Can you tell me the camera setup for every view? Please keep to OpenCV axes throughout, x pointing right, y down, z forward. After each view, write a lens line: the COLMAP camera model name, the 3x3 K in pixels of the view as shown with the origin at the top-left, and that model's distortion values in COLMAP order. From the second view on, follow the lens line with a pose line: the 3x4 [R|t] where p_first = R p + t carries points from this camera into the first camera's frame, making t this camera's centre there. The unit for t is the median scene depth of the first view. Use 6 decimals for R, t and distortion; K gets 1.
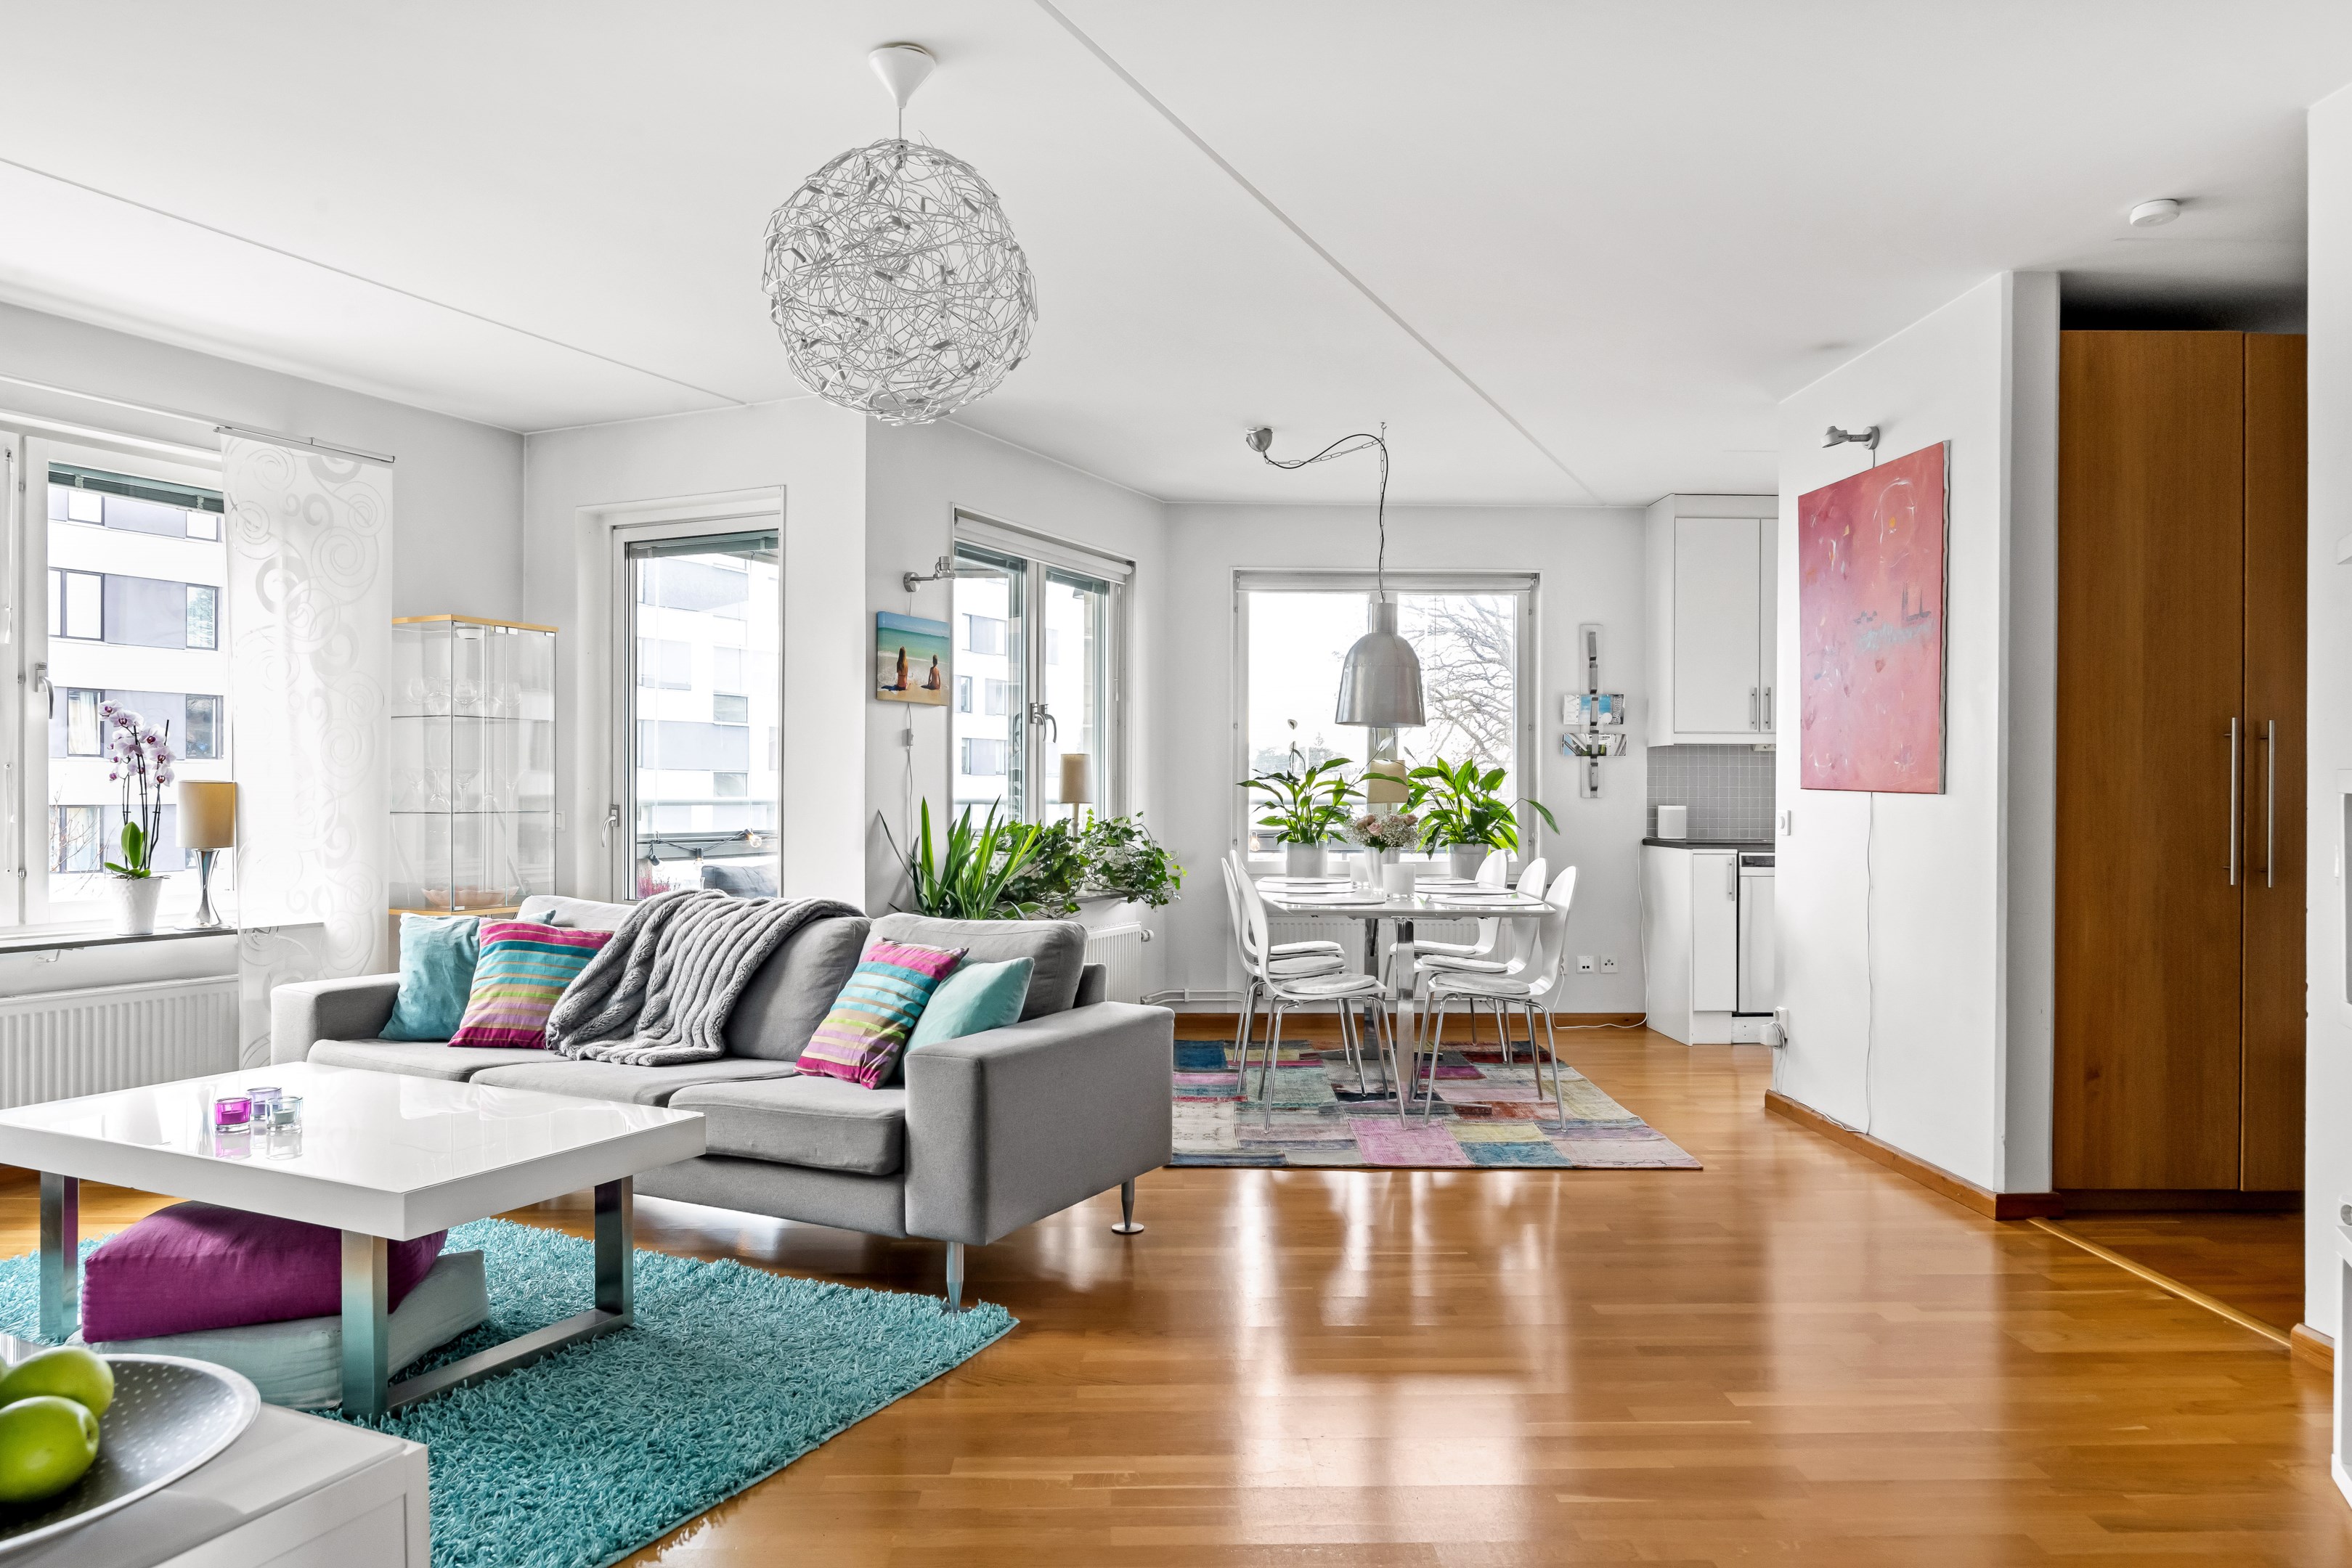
lens RADIAL K [[1558.7, 0, 1219.1], [0, 1558.7, 797.3], [0, 0, 1]] dist [-0.006118, 0.001423]
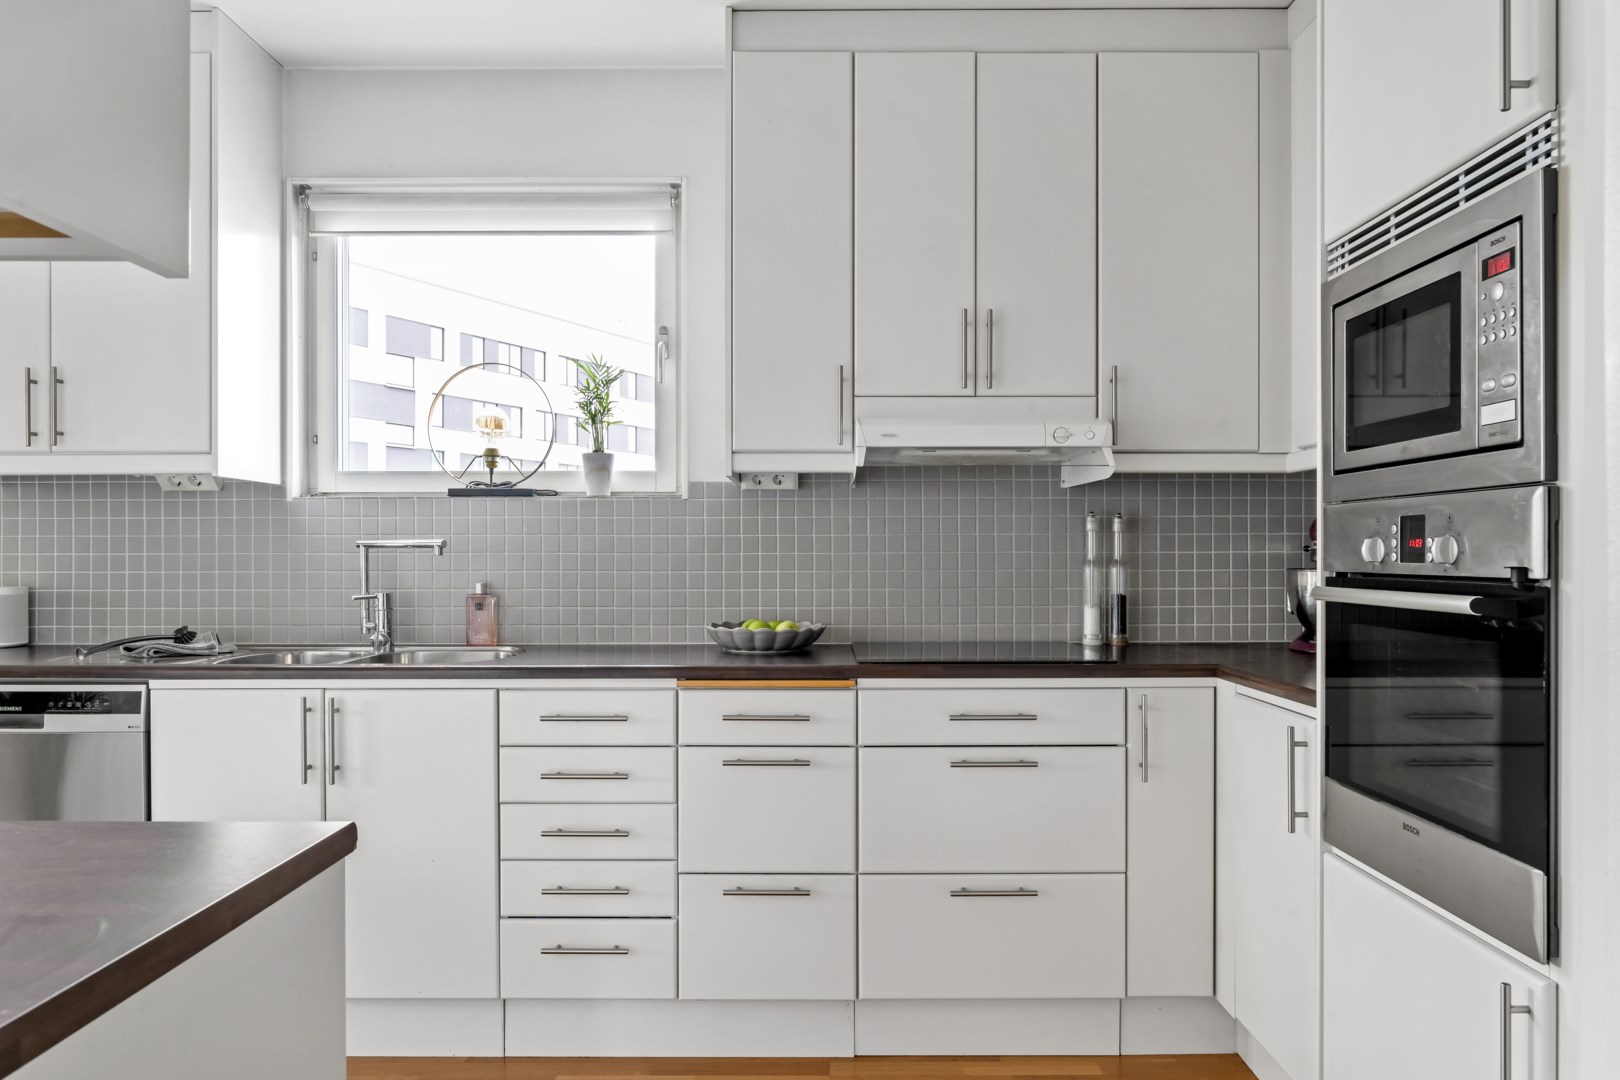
lens RADIAL K [[1115.2, 0, 813.0], [0, 1115.2, 559.3], [0, 0, 1]] dist [-0.006177, -0.001350]
pose [[0.999274, -0.003712, -0.037925, 0.812831], [0.003657, 0.999992, -0.001536, -0.004165], [0.037931, 0.001396, 0.999279, 0.818087]]
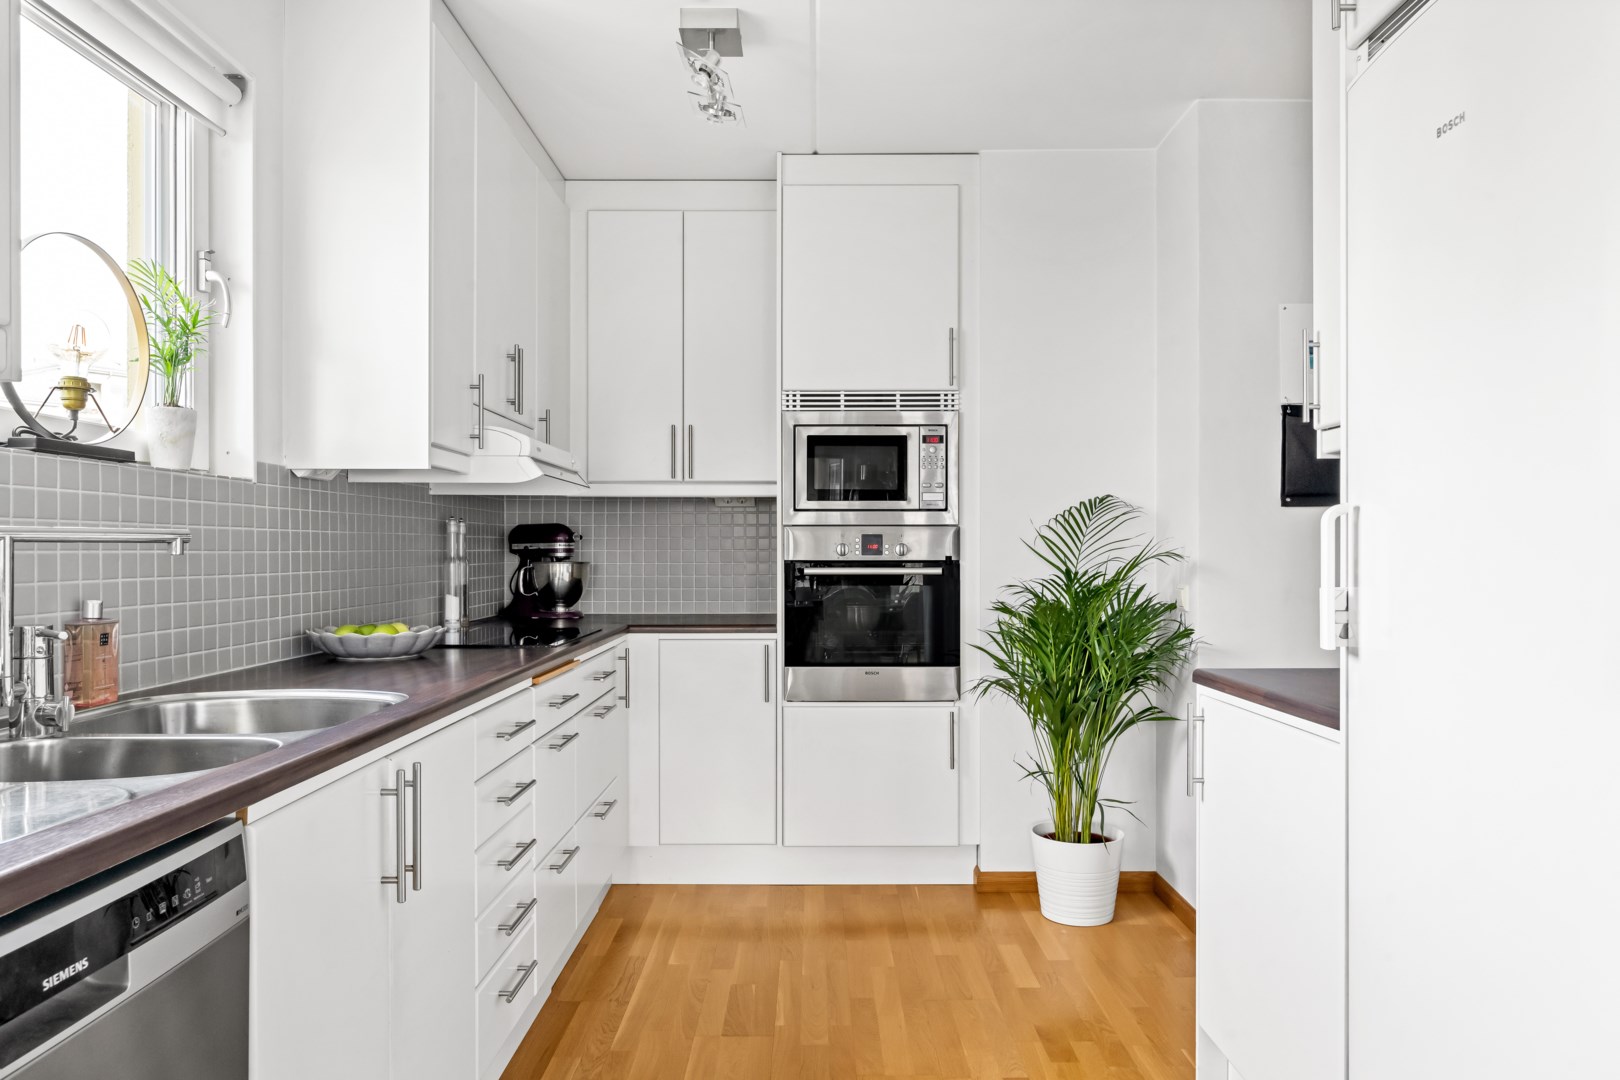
lens RADIAL K [[1050.3, 0, 812.2], [0, 1050.3, 556.3], [0, 0, 1]] dist [-0.004885, 0.002906]
pose [[0.037470, -0.008823, 0.999259, 0.319307], [0.006240, 0.999944, 0.008595, -0.008445], [-0.999278, 0.005914, 0.037523, 1.137871]]
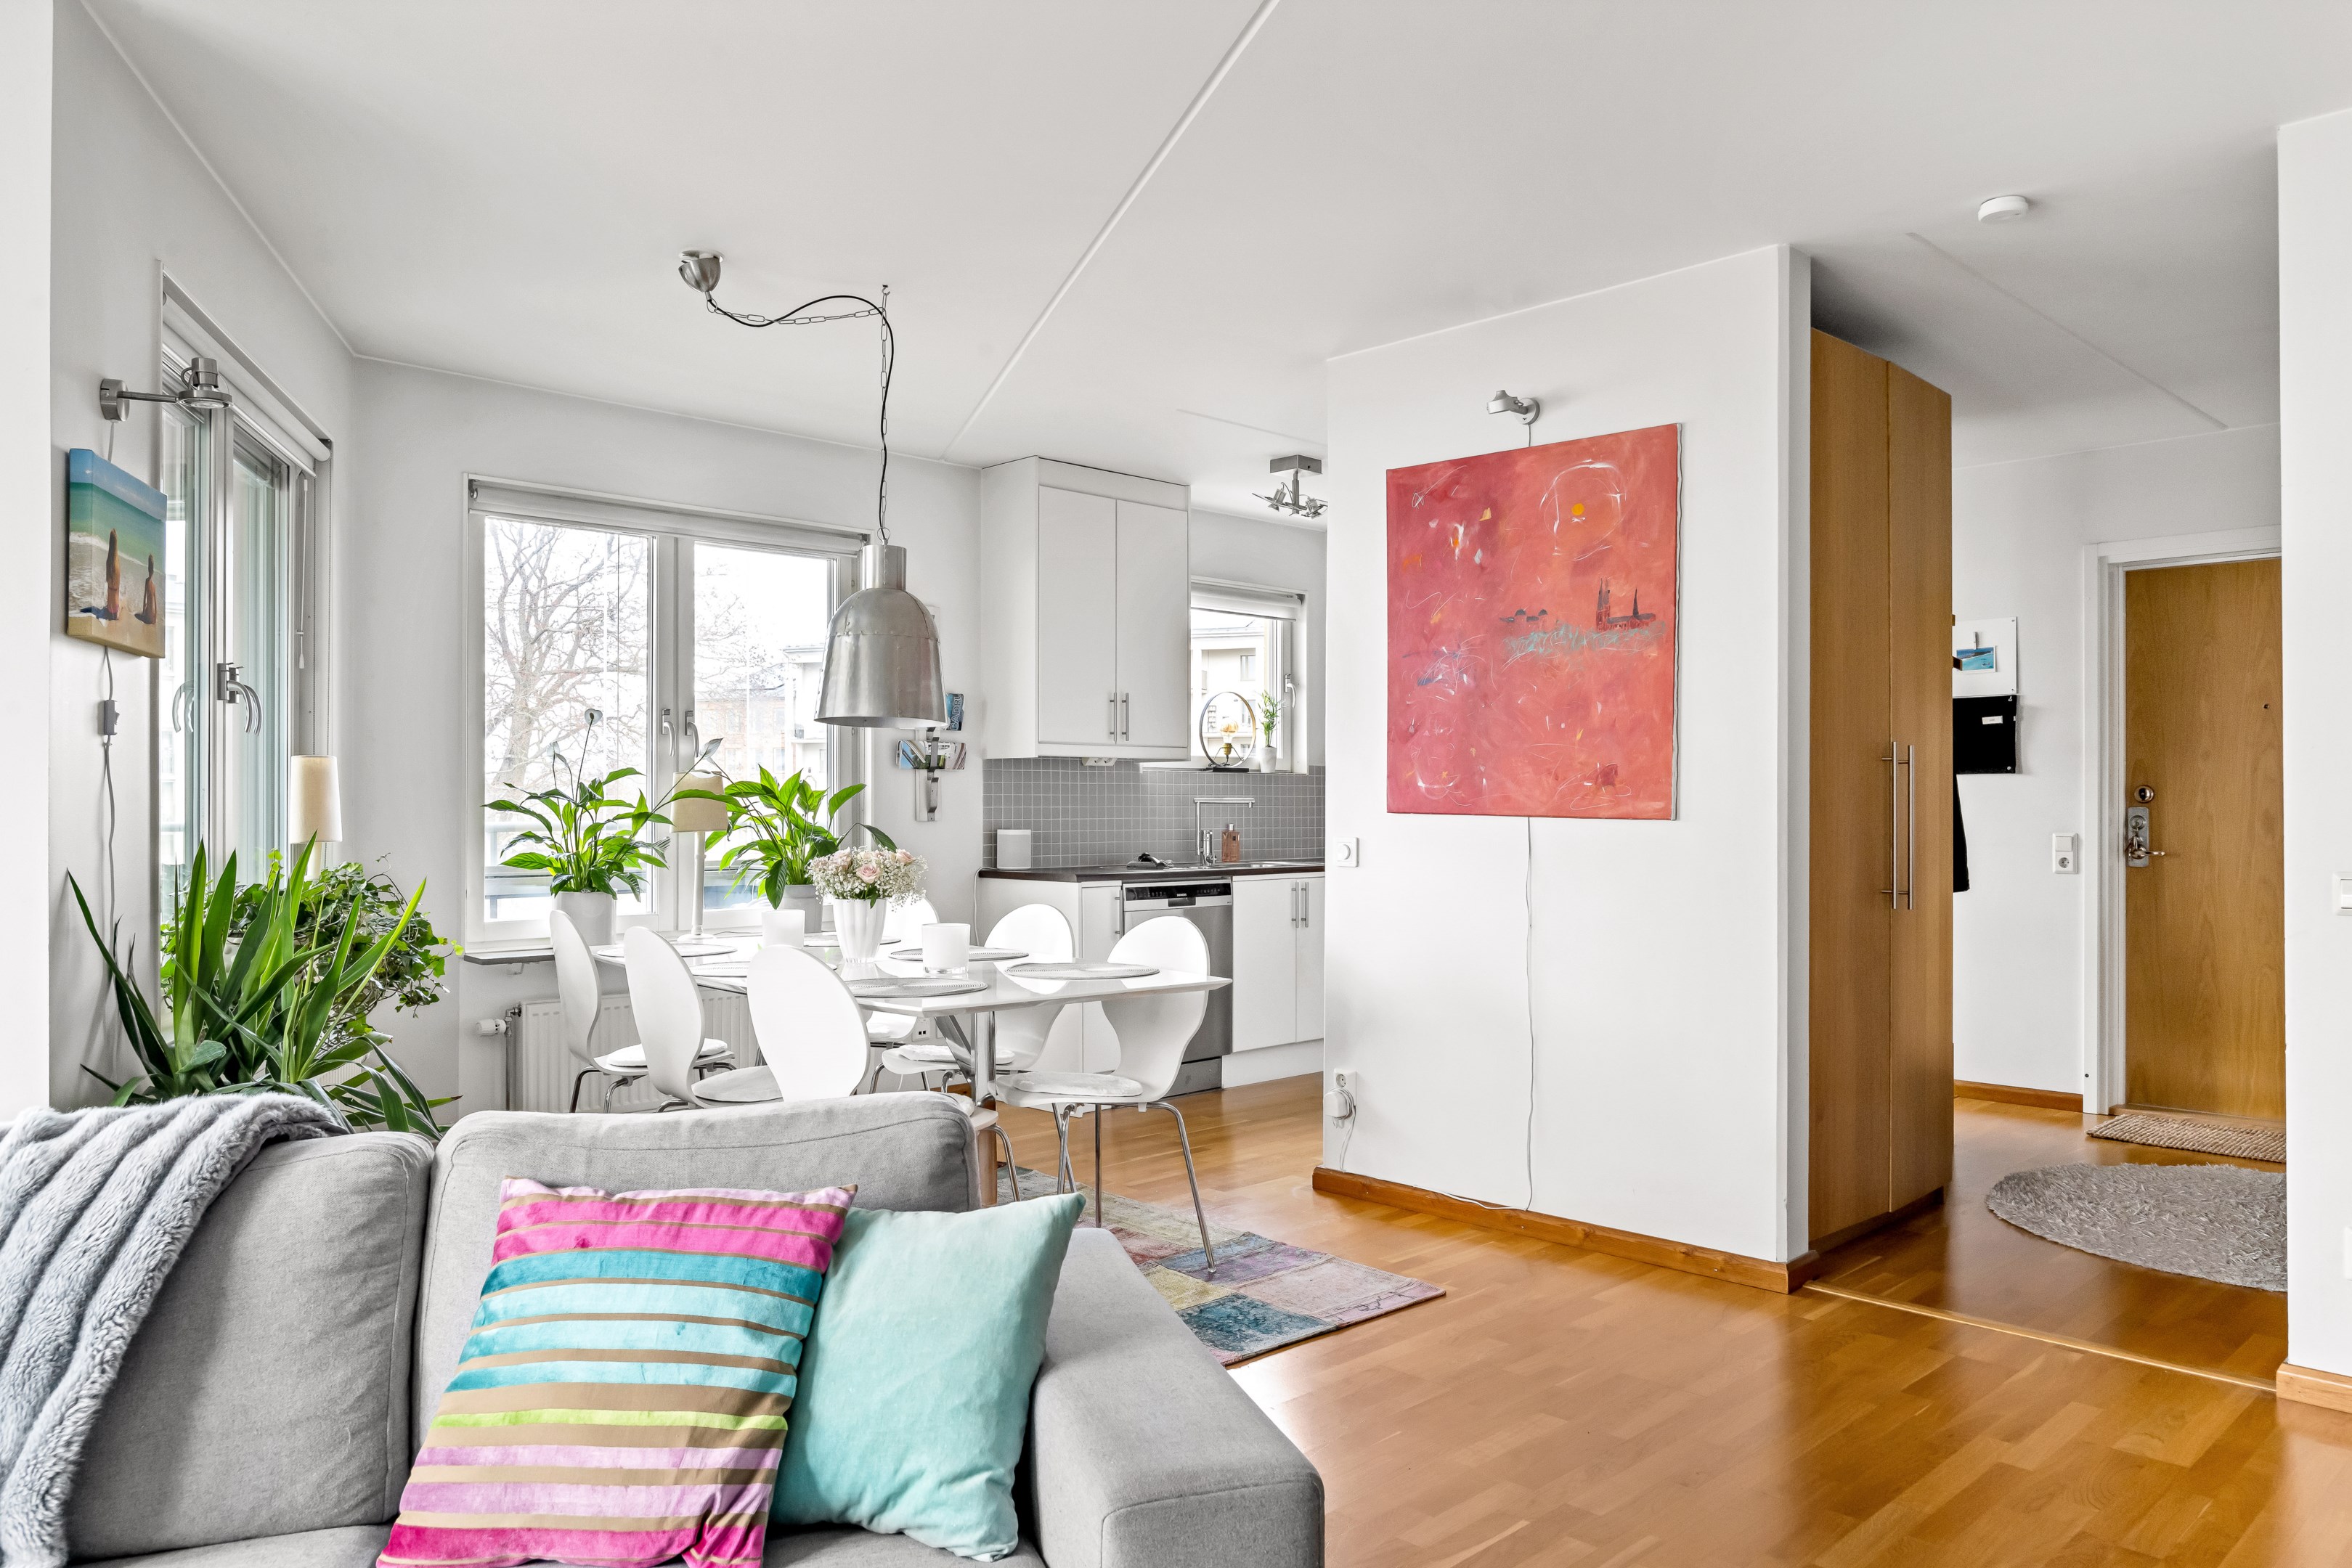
lens RADIAL K [[1577.5, 0, 1176.0], [0, 1577.5, 784.0], [0, 0, 1]] dist [-0.006182, -0.002533]
pose [[0.745717, 0.004500, 0.666248, -0.281030], [0.006197, 0.999887, -0.013690, -0.009349], [-0.666234, 0.014337, 0.745605, 0.419227]]
